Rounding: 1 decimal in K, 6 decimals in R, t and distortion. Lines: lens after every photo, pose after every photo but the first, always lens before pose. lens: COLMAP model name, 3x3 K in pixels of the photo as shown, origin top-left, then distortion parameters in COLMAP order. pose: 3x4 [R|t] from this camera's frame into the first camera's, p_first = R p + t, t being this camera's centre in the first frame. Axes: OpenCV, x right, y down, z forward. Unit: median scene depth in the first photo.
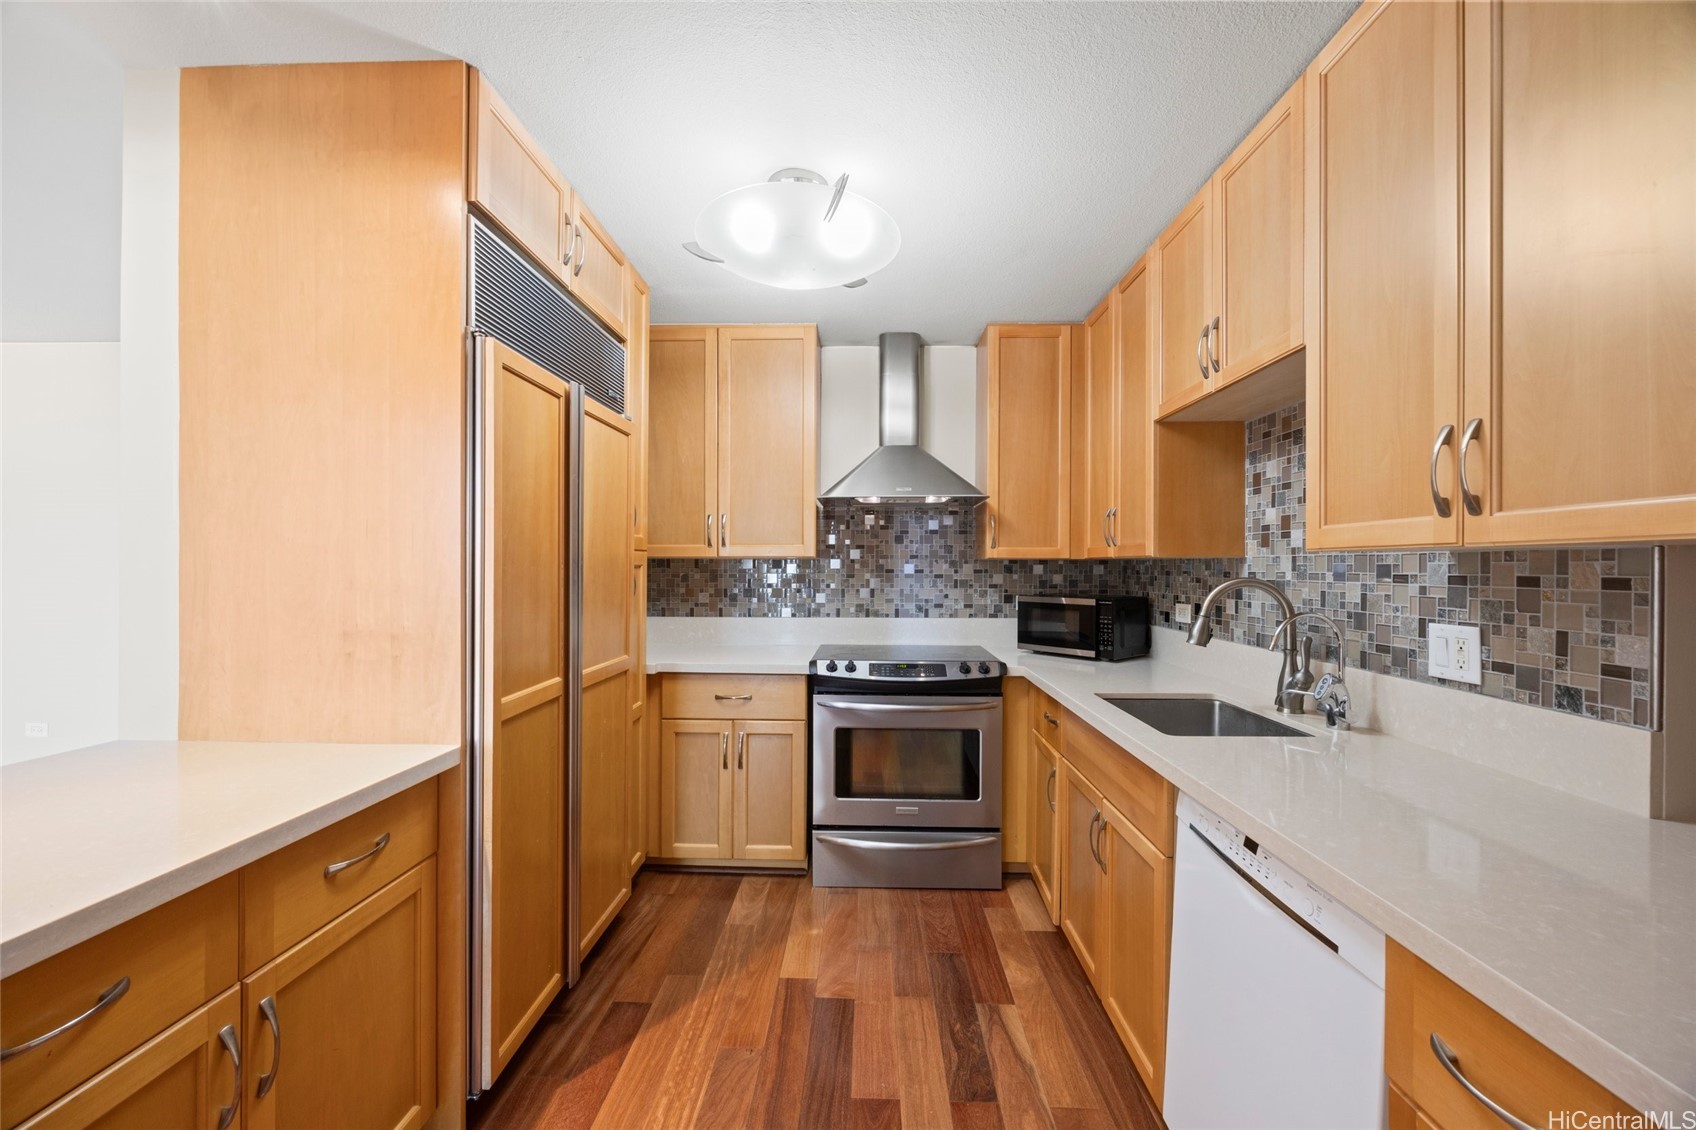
lens RADIAL K [[660.5, 0, 848.1], [0, 660.5, 568.4], [0, 0, 1]] dist [-0.005772, -0.000043]
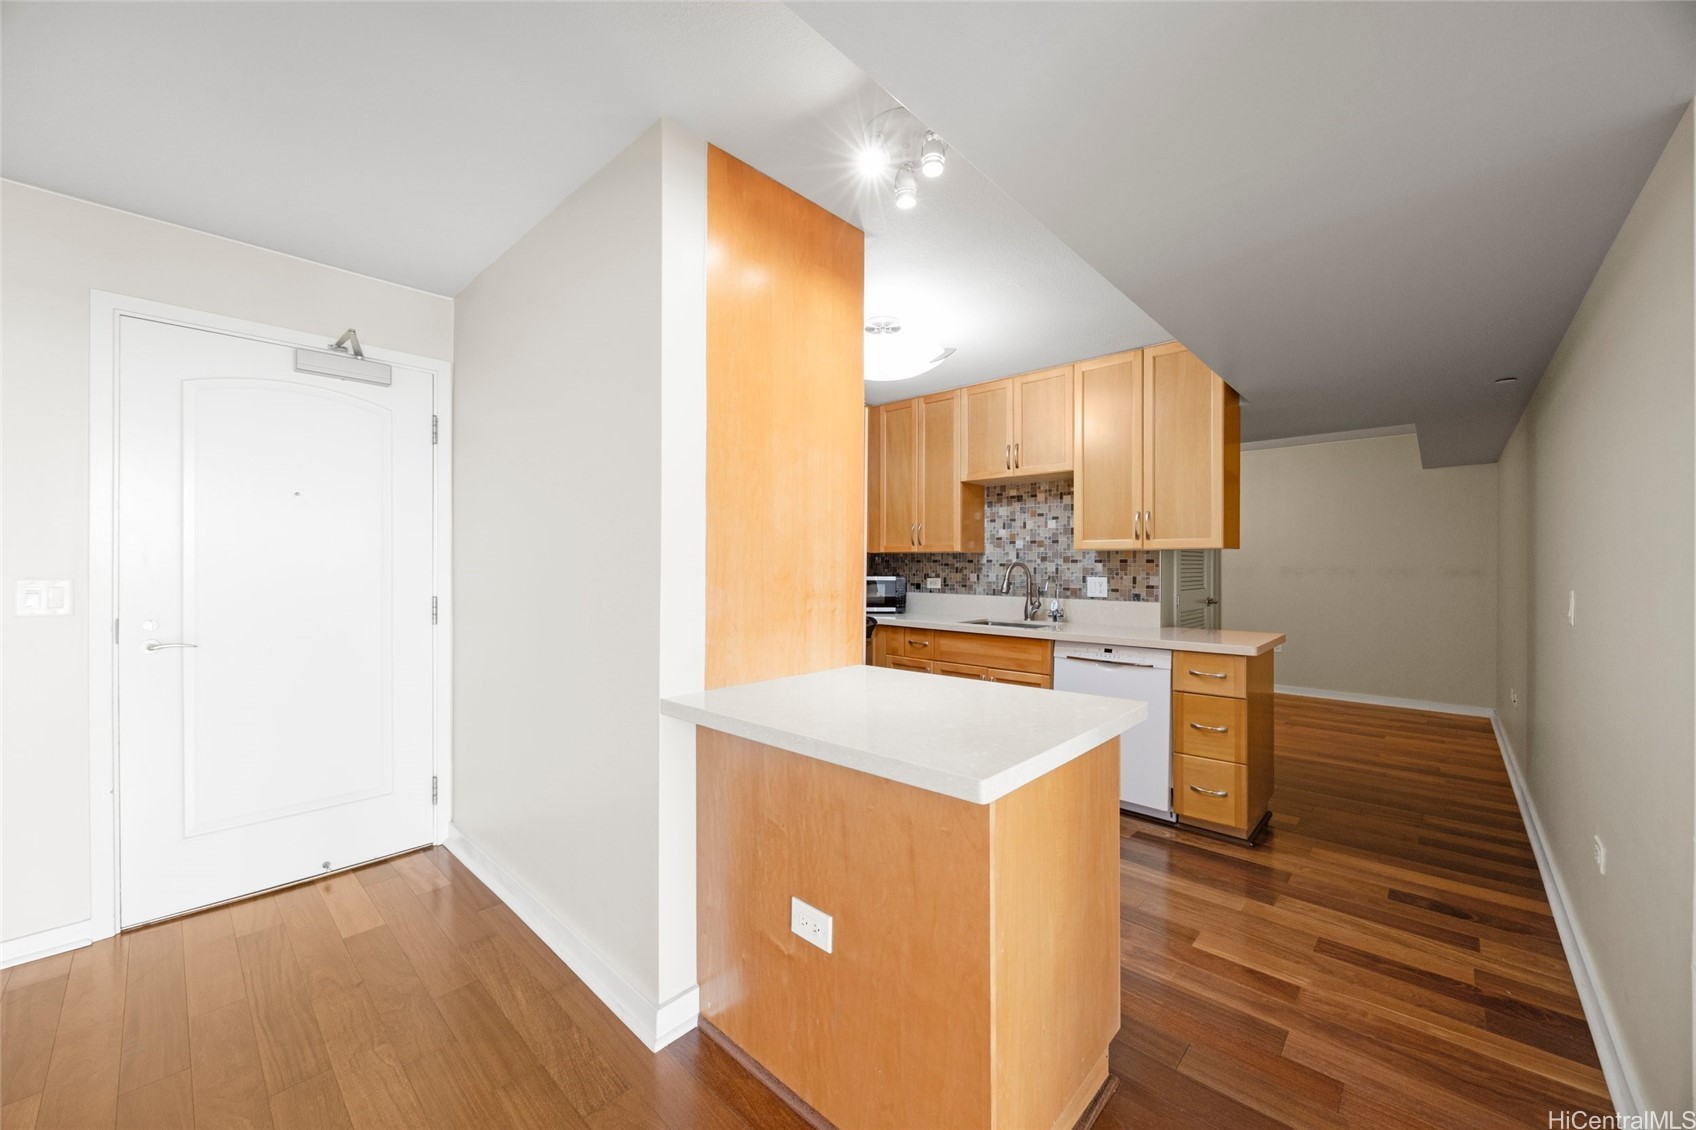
lens RADIAL K [[660.5, 0, 848.1], [0, 660.5, 568.4], [0, 0, 1]] dist [-0.005772, -0.000043]
pose [[0.644785, -0.006478, 0.764336, -1.732418], [0.003373, 0.999978, 0.005630, 0.026965], [-0.764356, -0.001052, 0.644793, 0.003642]]
